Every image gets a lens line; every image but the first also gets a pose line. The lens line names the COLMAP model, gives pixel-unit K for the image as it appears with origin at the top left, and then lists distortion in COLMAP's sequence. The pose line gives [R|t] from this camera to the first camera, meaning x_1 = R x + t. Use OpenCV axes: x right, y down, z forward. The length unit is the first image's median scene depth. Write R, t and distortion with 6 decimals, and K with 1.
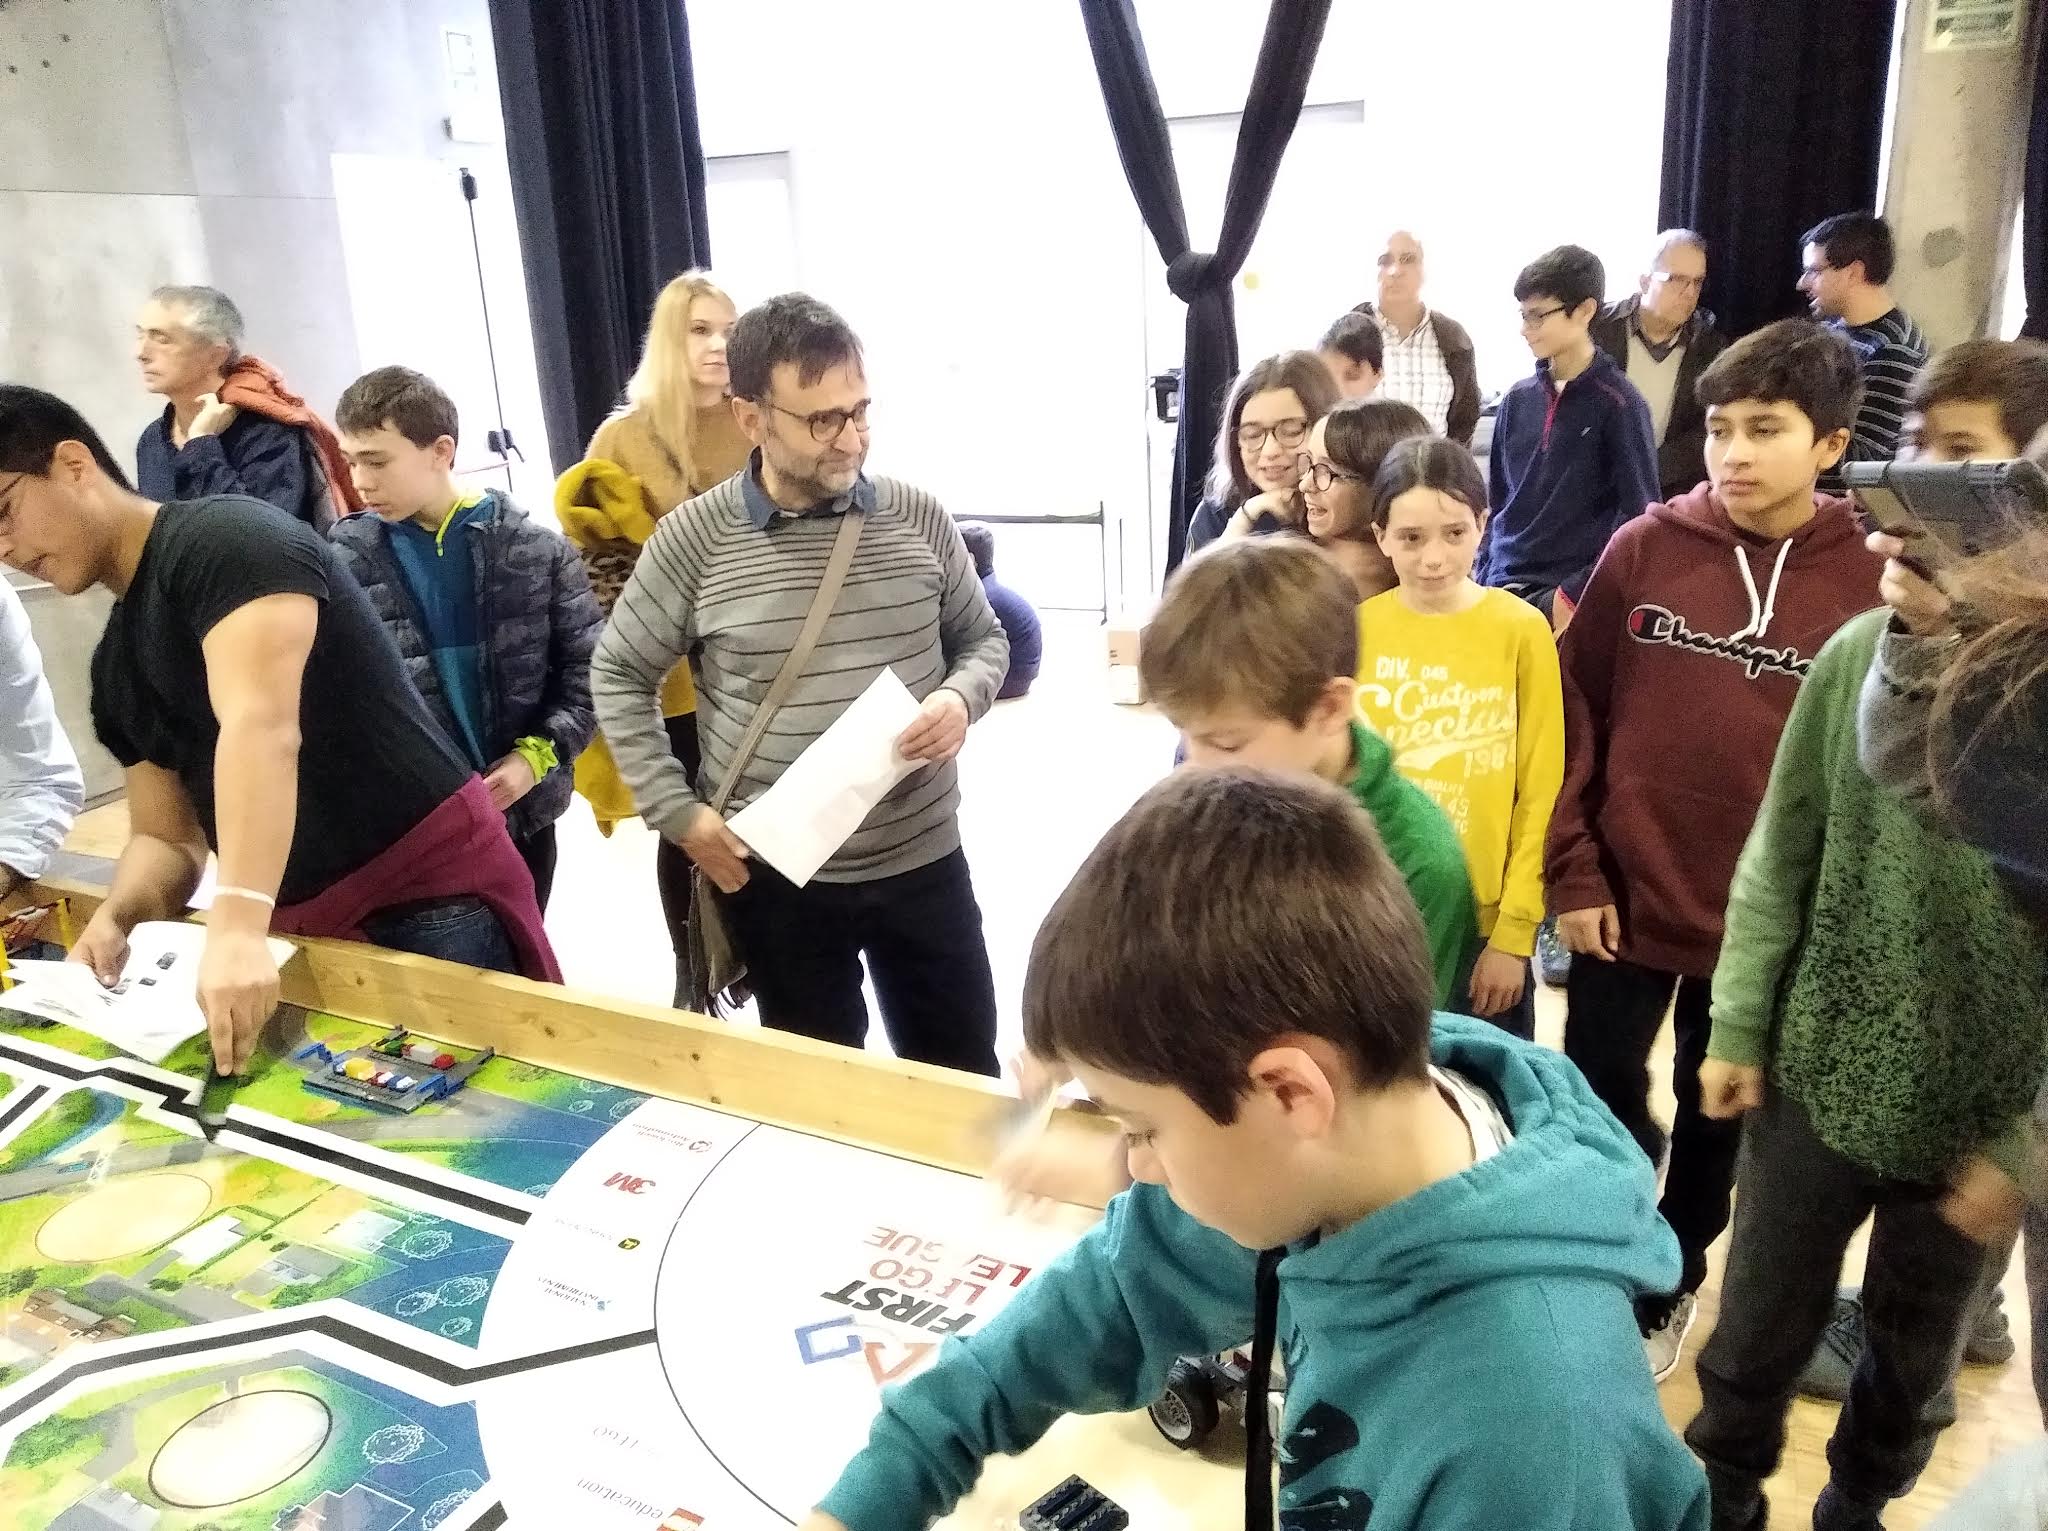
lens RADIAL K [[1573.1, 0, 1016.3], [0, 1573.1, 741.2], [0, 0, 1]] dist [0.010841, 0.005734]
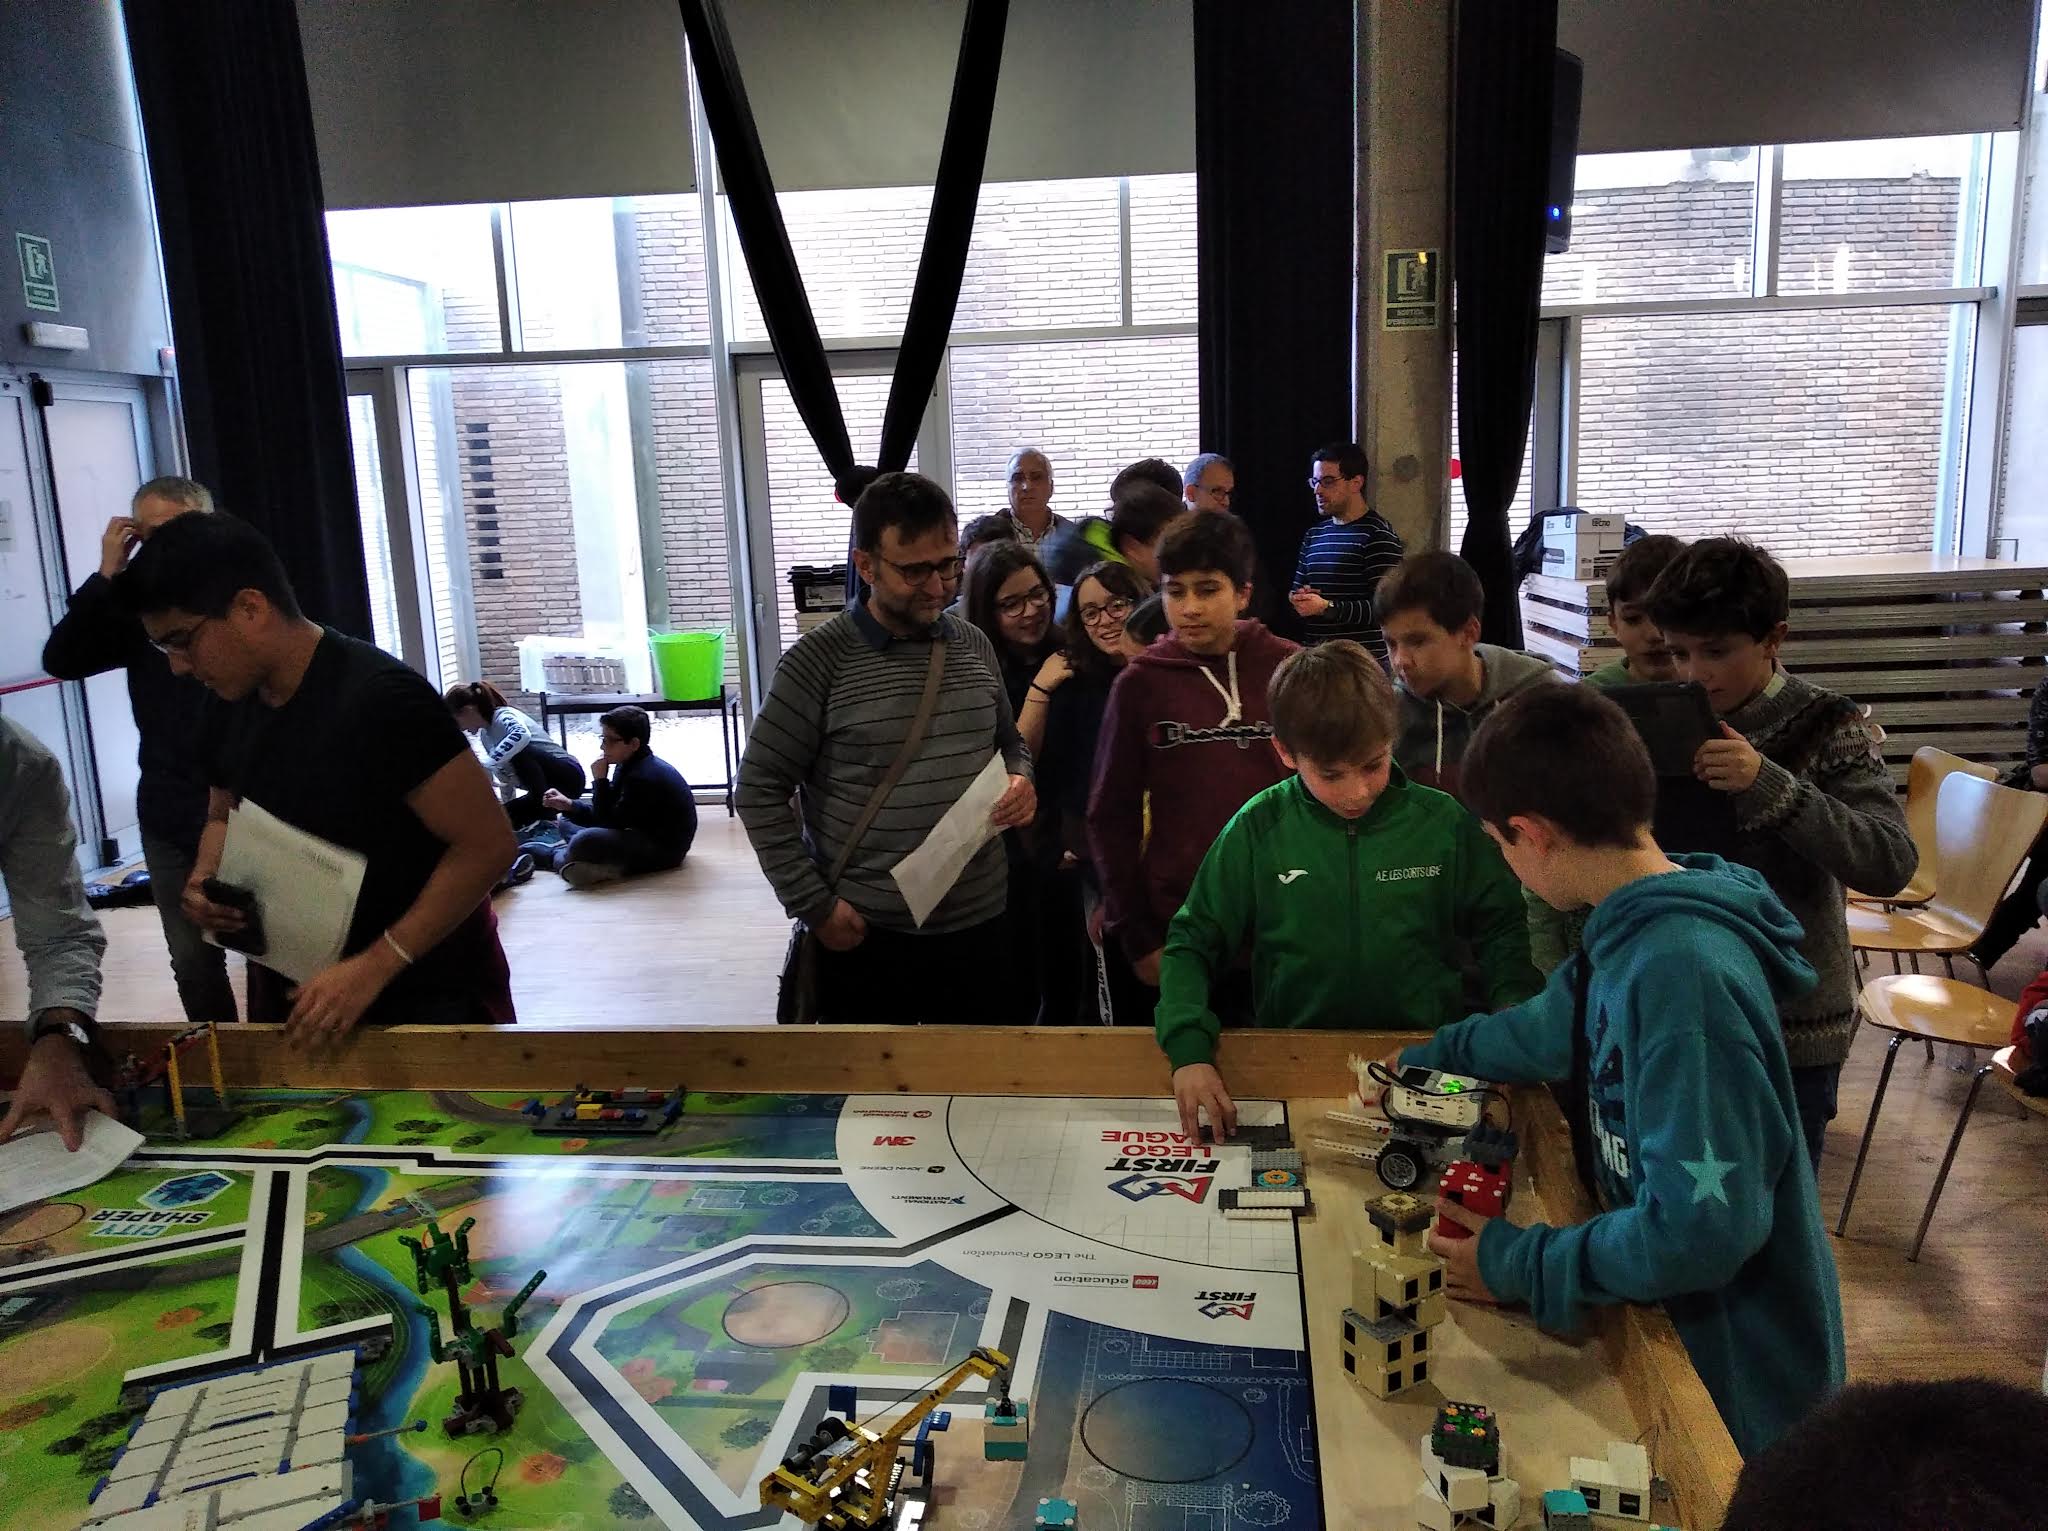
lens RADIAL K [[1546.4, 0, 1024.0], [0, 1546.4, 765.5], [0, 0, 1]] dist [0.031991, -0.068180]
pose [[0.932130, -0.058497, 0.357367, -0.513166], [0.100694, 0.989816, -0.100620, 0.101567], [-0.347841, 0.129775, 0.928528, -0.224098]]
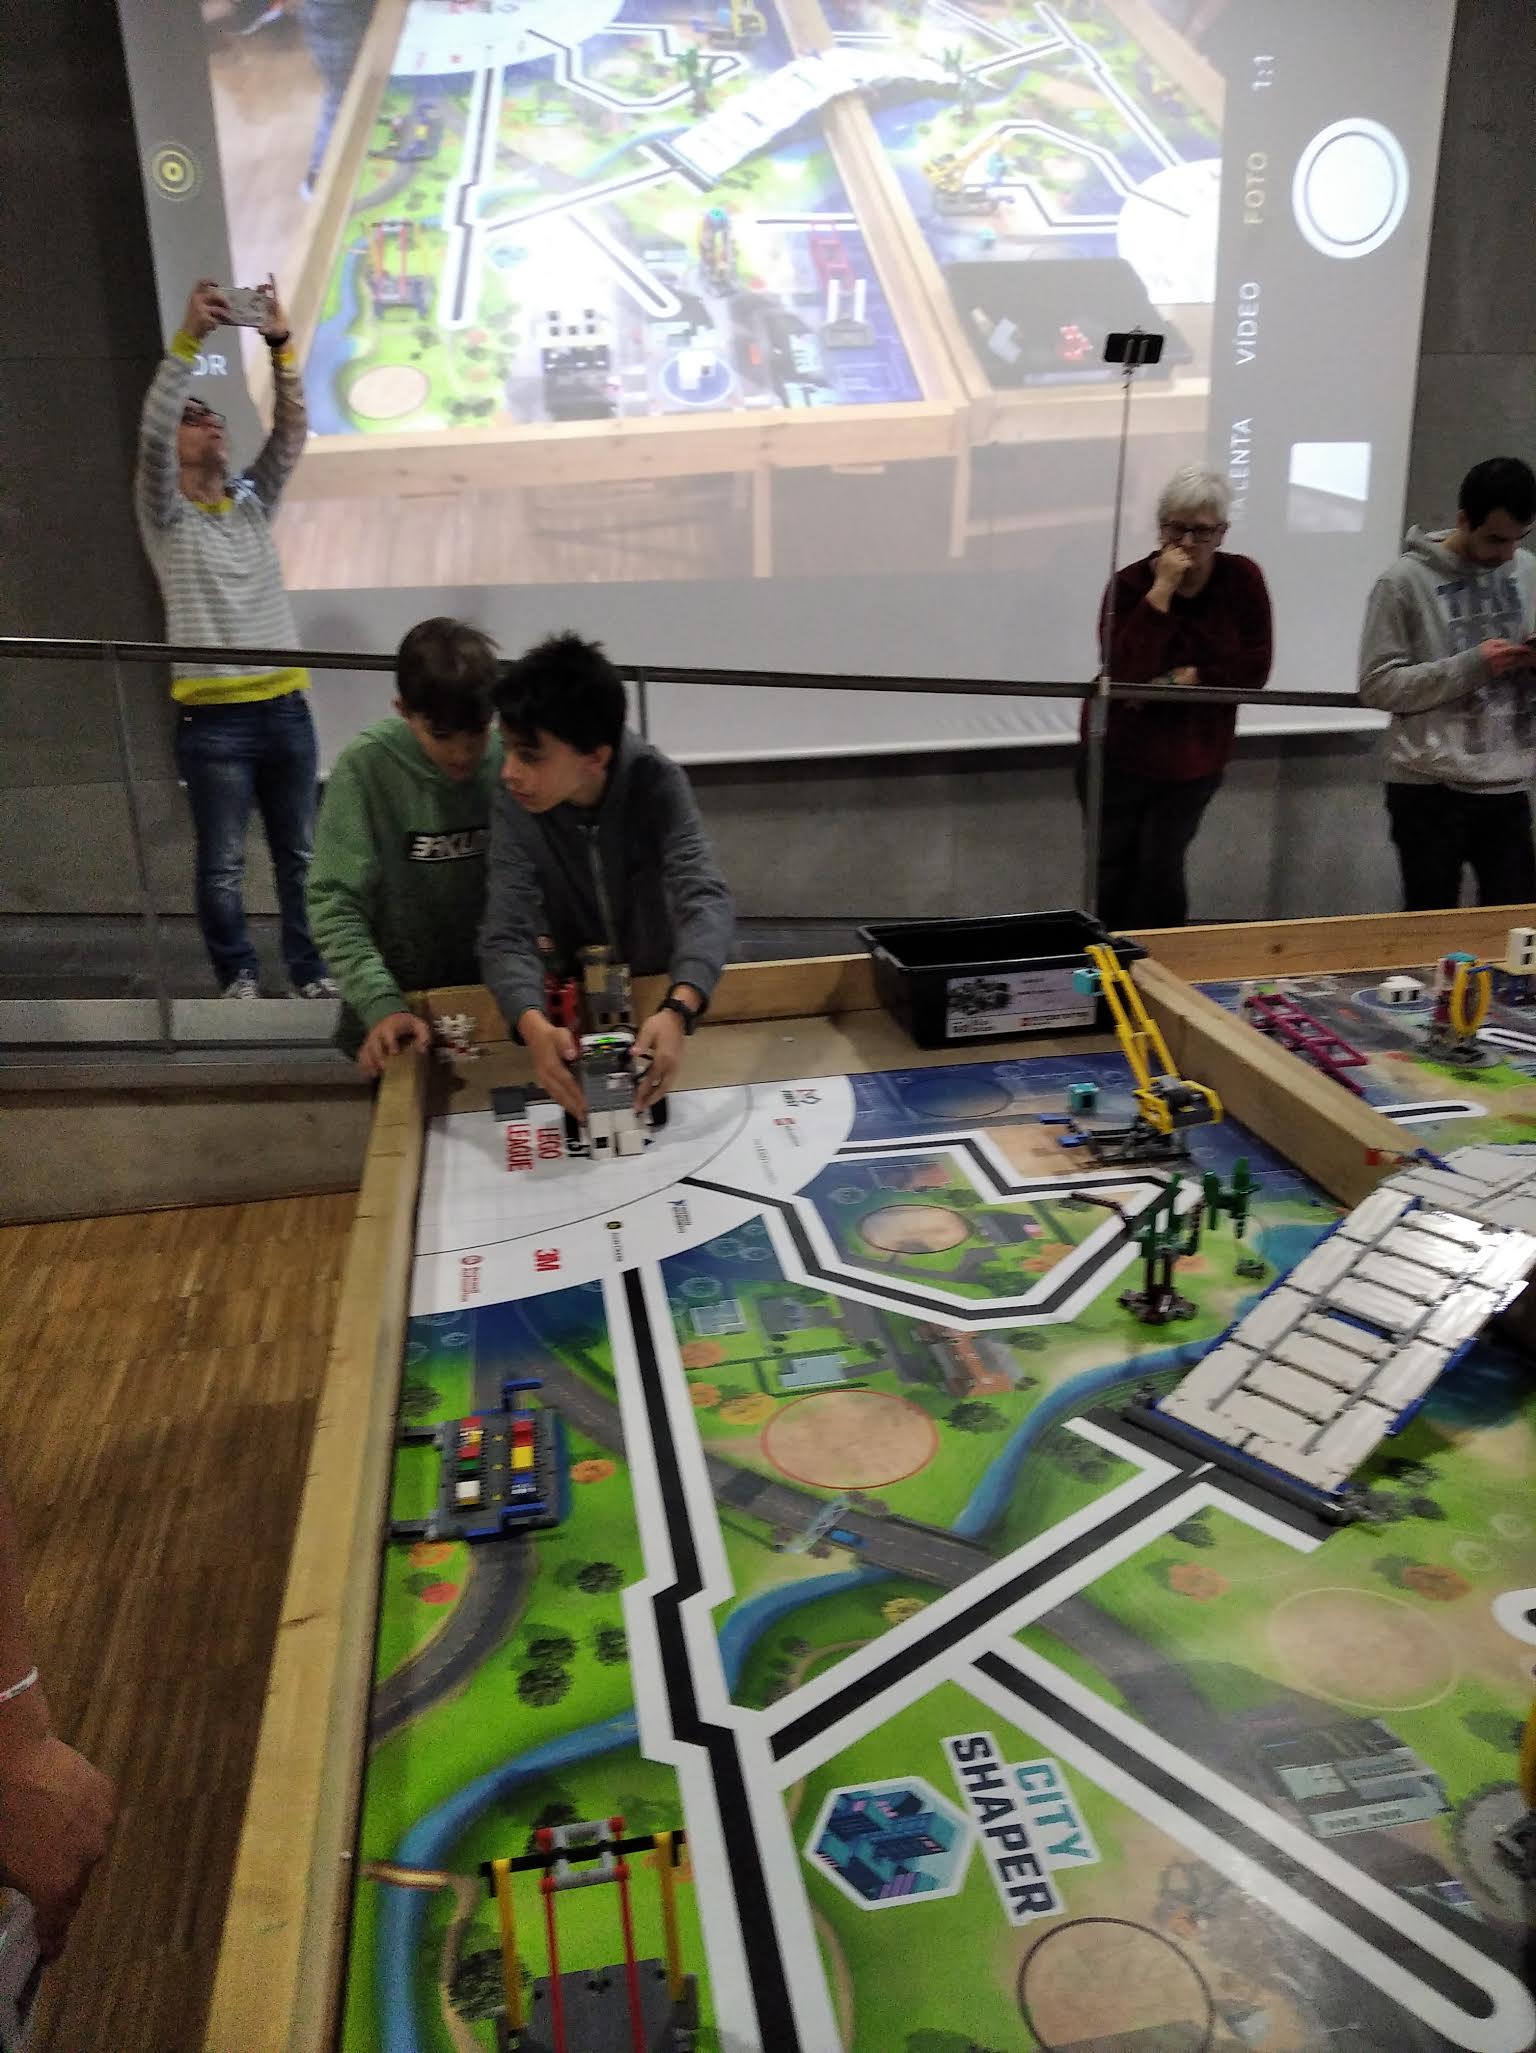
lens RADIAL K [[1539.0, 0, 768.0], [0, 1539.0, 1026.5], [0, 0, 1]] dist [0.028746, -0.075573]
pose [[-0.607552, -0.190477, 0.771102, -1.021196], [0.286589, 0.852852, 0.436474, -0.260104], [-0.740775, 0.486171, -0.463564, 1.160184]]
